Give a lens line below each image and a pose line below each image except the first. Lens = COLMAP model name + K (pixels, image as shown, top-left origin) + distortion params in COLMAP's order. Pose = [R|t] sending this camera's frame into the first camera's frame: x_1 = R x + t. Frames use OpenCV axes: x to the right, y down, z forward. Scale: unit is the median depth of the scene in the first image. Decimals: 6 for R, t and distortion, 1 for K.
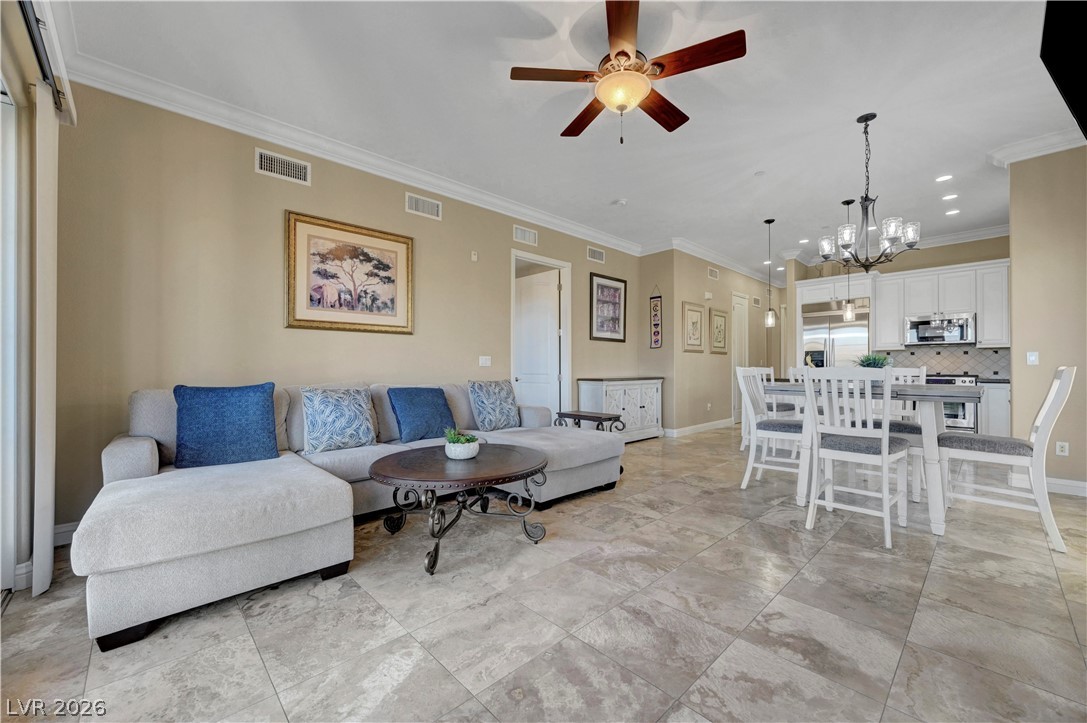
lens RADIAL K [[430.2, 0, 541.2], [0, 430.2, 364.3], [0, 0, 1]] dist [-0.001089, 0.000400]
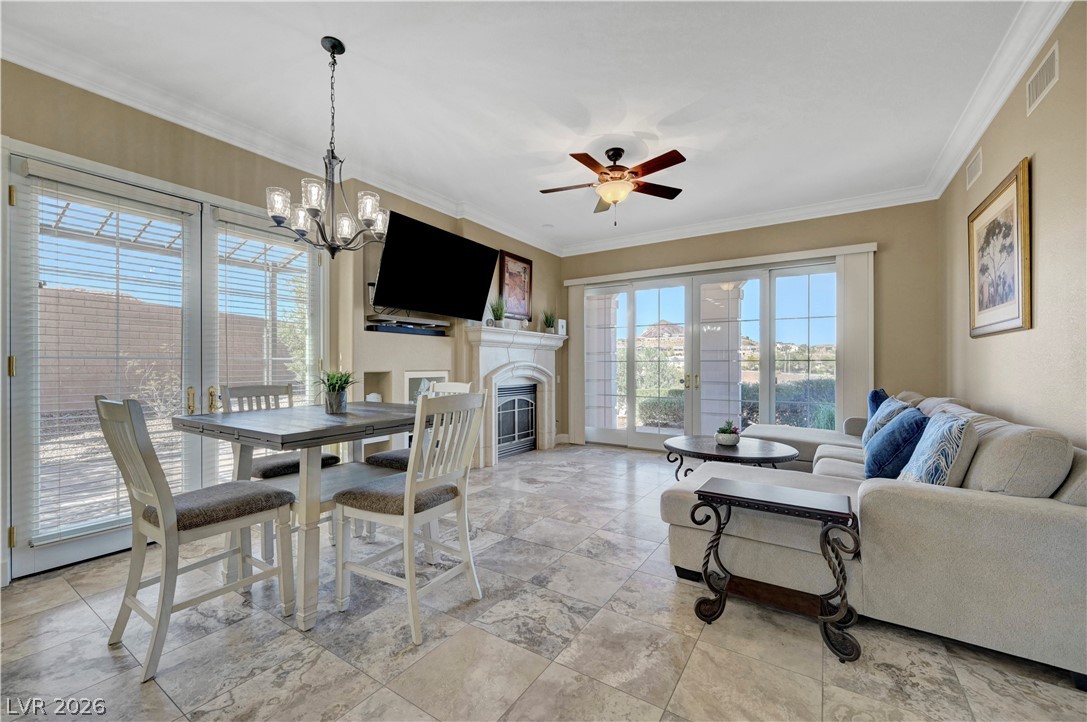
lens RADIAL K [[430.2, 0, 538.4], [0, 430.2, 366.6], [0, 0, 1]] dist [-0.001089, 0.000400]
pose [[-0.974966, 0.007859, -0.222217, 0.565928], [0.008899, 0.999954, -0.003679, -0.028136], [0.222178, -0.005565, -0.974990, 1.746275]]
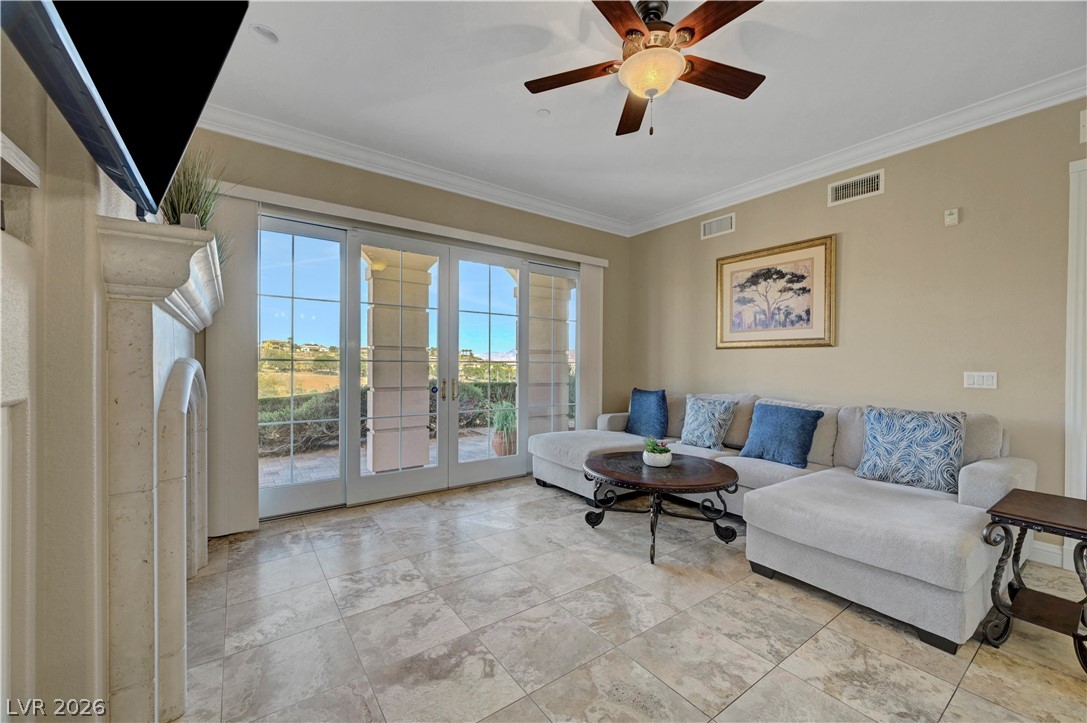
lens RADIAL K [[430.2, 0, 546.2], [0, 430.2, 362.7], [0, 0, 1]] dist [-0.001089, 0.000400]
pose [[-0.132661, 0.001621, -0.991160, 0.784715], [0.001688, 0.999998, 0.001410, -0.047662], [0.991160, -0.001487, -0.132663, 0.671703]]
